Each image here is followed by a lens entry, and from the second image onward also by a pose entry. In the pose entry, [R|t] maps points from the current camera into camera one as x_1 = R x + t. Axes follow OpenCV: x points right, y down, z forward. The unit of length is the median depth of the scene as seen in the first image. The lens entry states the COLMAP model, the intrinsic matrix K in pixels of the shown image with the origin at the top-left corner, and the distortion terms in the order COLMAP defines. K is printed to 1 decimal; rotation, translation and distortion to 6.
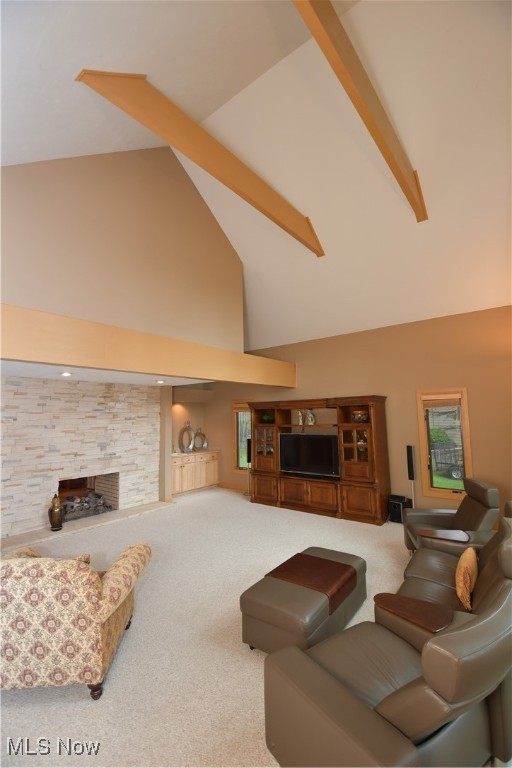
lens RADIAL K [[342.2, 0, 256.0], [0, 342.2, 384.0], [0, 0, 1]] dist [0.000061, -0.000009]
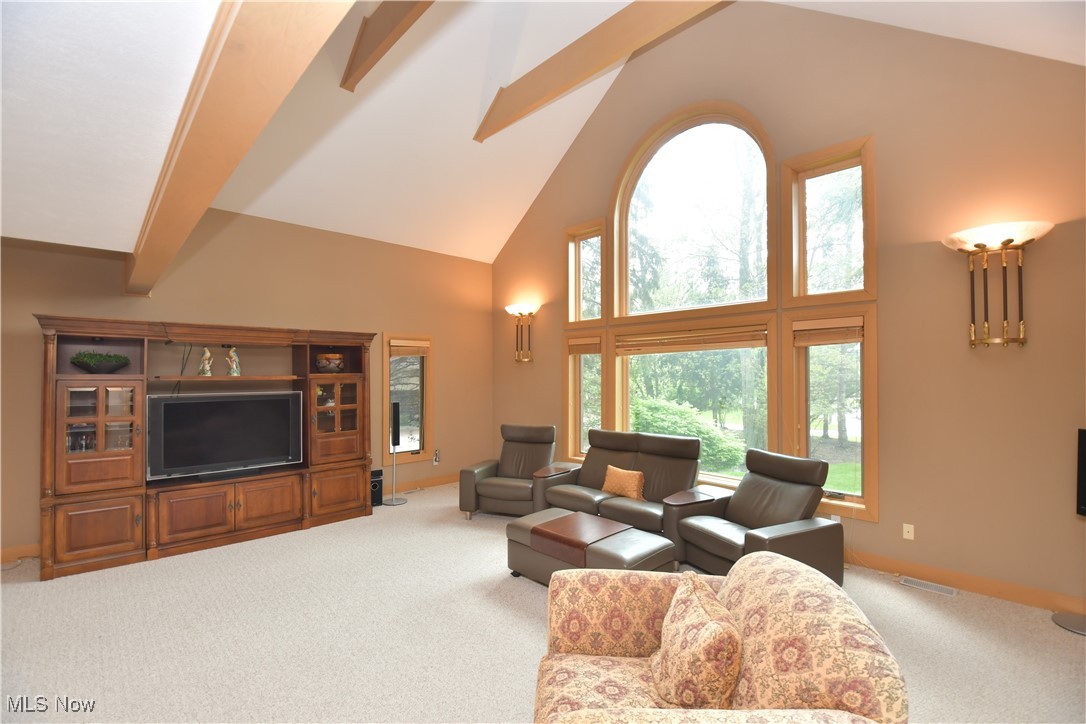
lens RADIAL K [[483.8, 0, 543.0], [0, 483.8, 362.0], [0, 0, 1]] dist [0.000061, -0.000009]
pose [[0.133004, 0.031016, 0.990630, -0.566965], [-0.101327, 0.994699, -0.017539, 0.069054], [-0.985922, -0.098045, 0.135442, 0.489669]]
